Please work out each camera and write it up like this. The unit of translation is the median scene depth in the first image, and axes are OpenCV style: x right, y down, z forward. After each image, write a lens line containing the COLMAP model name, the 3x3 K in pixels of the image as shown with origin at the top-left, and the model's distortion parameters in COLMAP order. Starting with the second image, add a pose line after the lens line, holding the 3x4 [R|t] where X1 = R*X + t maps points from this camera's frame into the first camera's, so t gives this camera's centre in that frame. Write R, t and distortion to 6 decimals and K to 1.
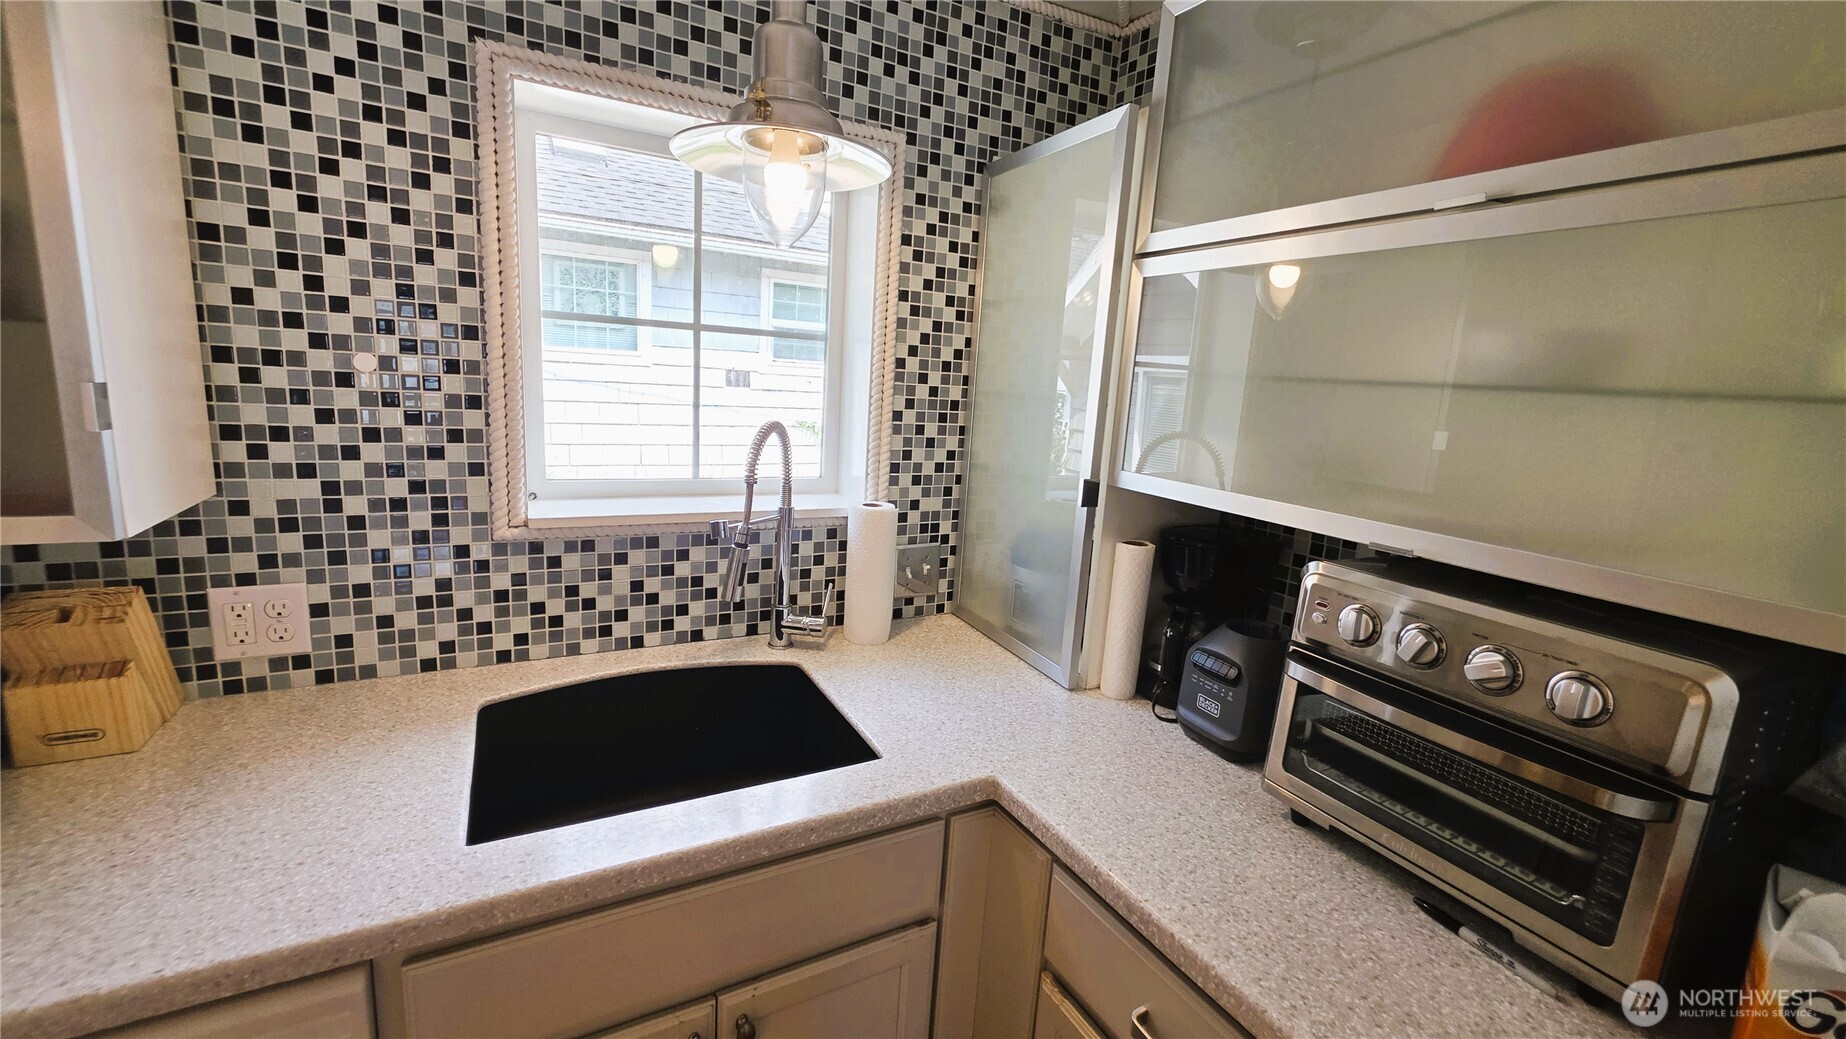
lens RADIAL K [[736.9, 0, 921.3], [0, 736.9, 510.8], [0, 0, 1]] dist [-0.000492, 0.000321]
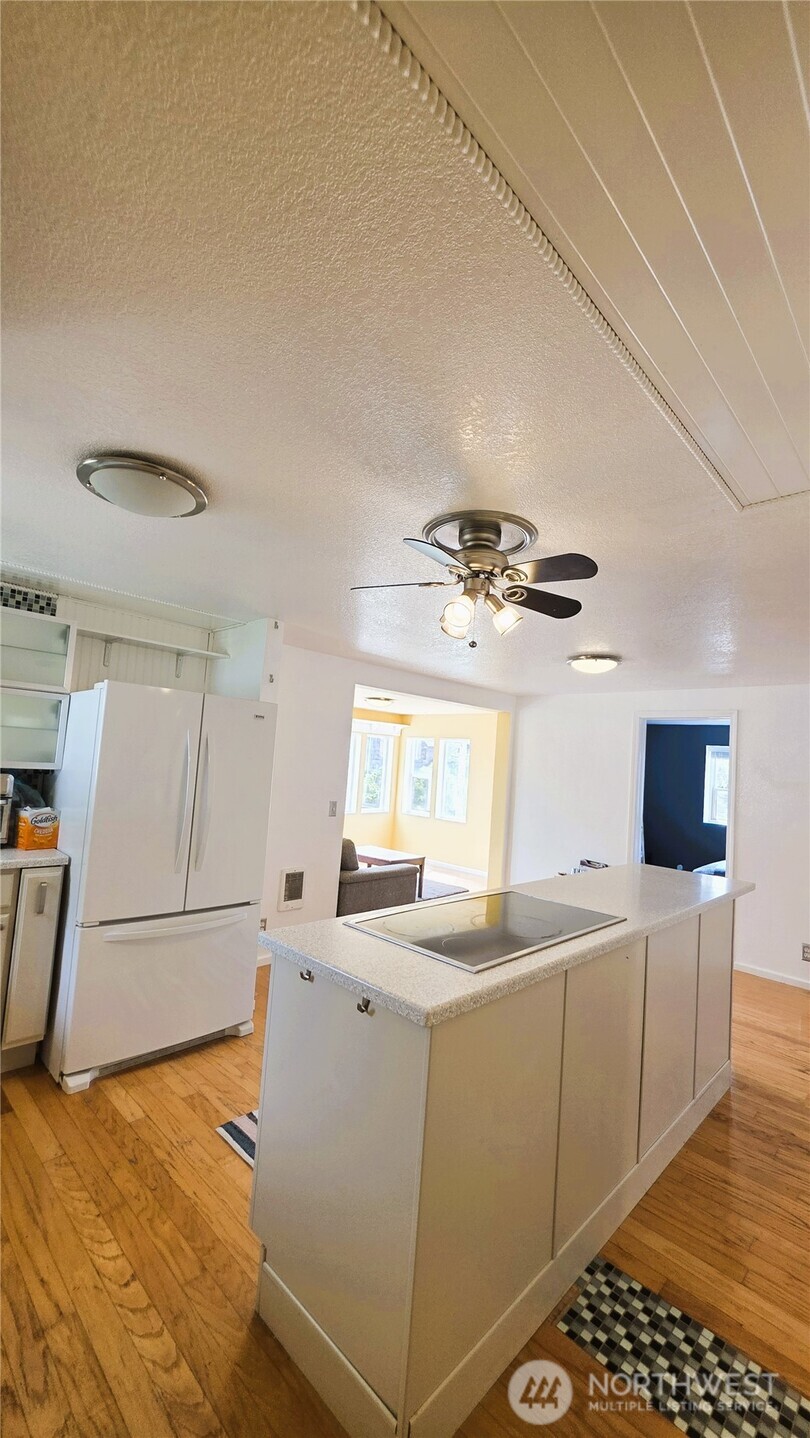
lens RADIAL K [[578.3, 0, 414.2], [0, 578.3, 718.4], [0, 0, 1]] dist [-0.000326, 0.000004]
pose [[-0.285418, -0.011576, 0.958333, -1.891478], [0.089255, 0.995260, 0.038605, -0.049497], [-0.954238, 0.096555, -0.283032, -0.349639]]
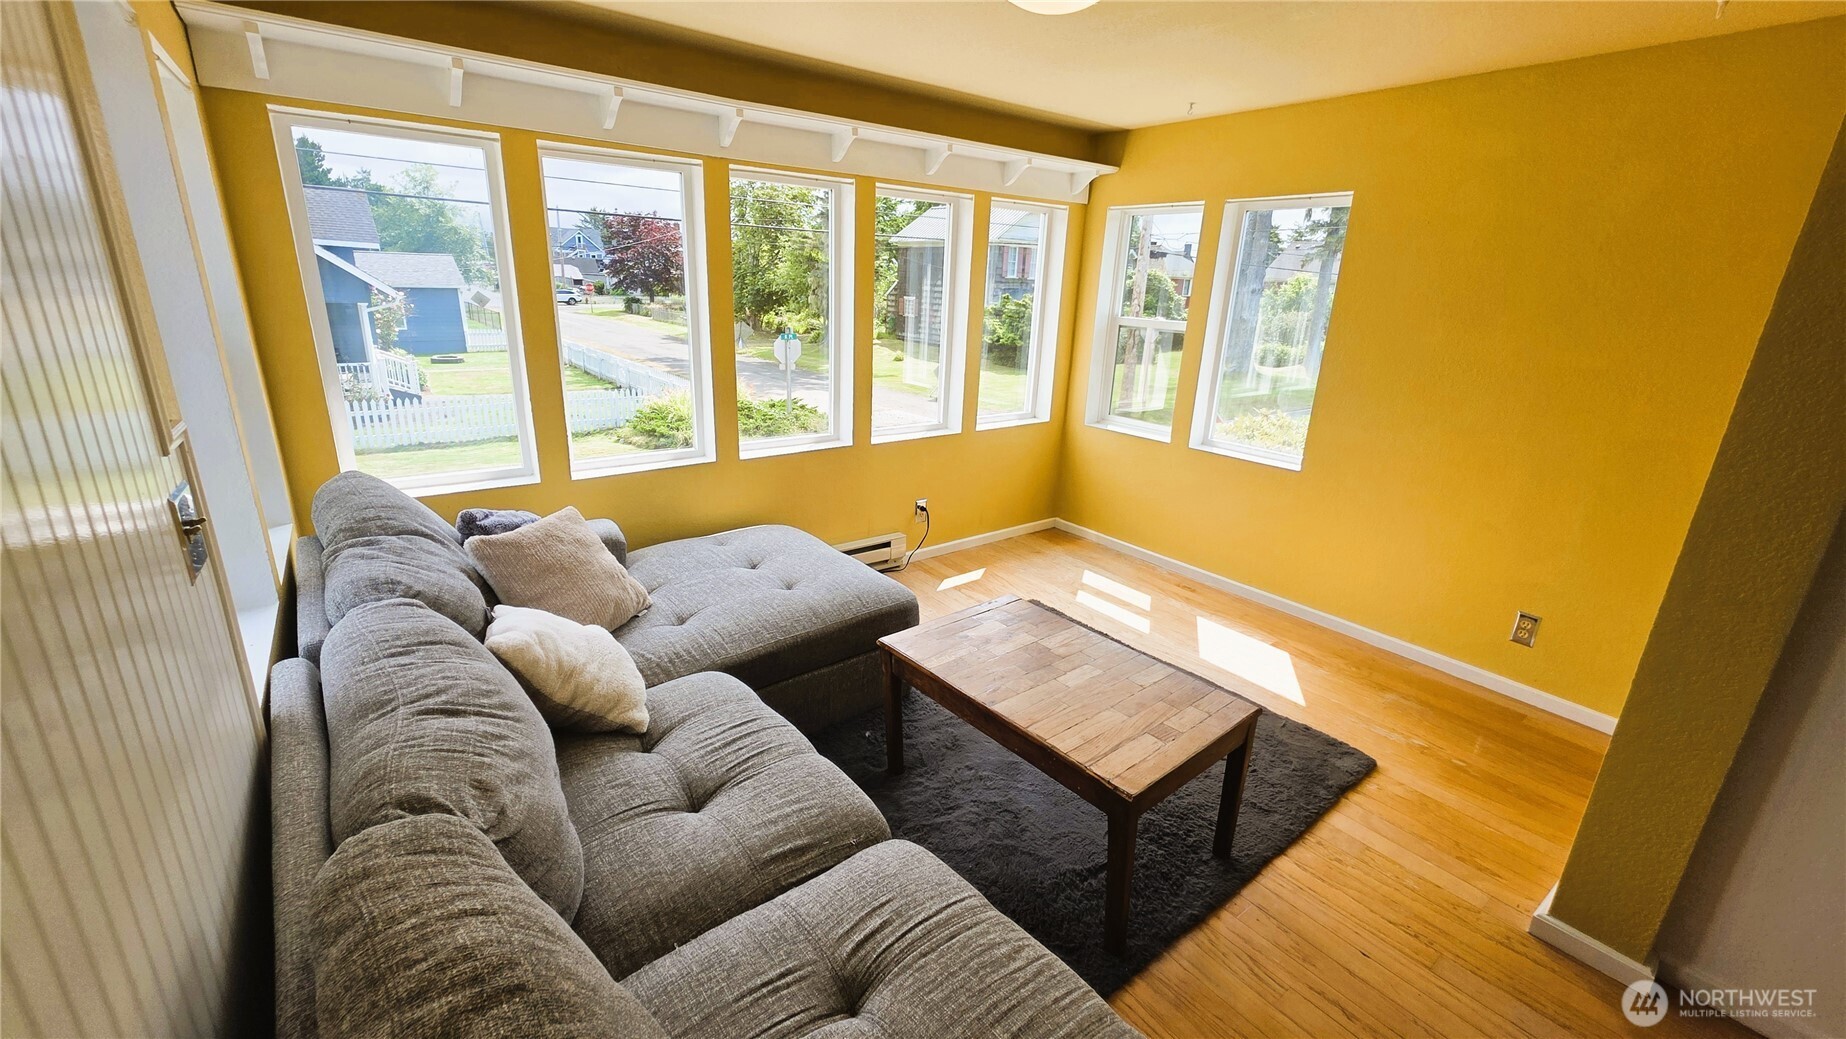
lens RADIAL K [[736.9, 0, 921.3], [0, 736.9, 510.8], [0, 0, 1]] dist [-0.000492, 0.000321]
pose [[-0.131382, -0.362347, 0.922737, 1.651235], [0.133083, 0.915933, 0.378624, 0.339082], [-0.982358, 0.172545, -0.072115, -1.029582]]
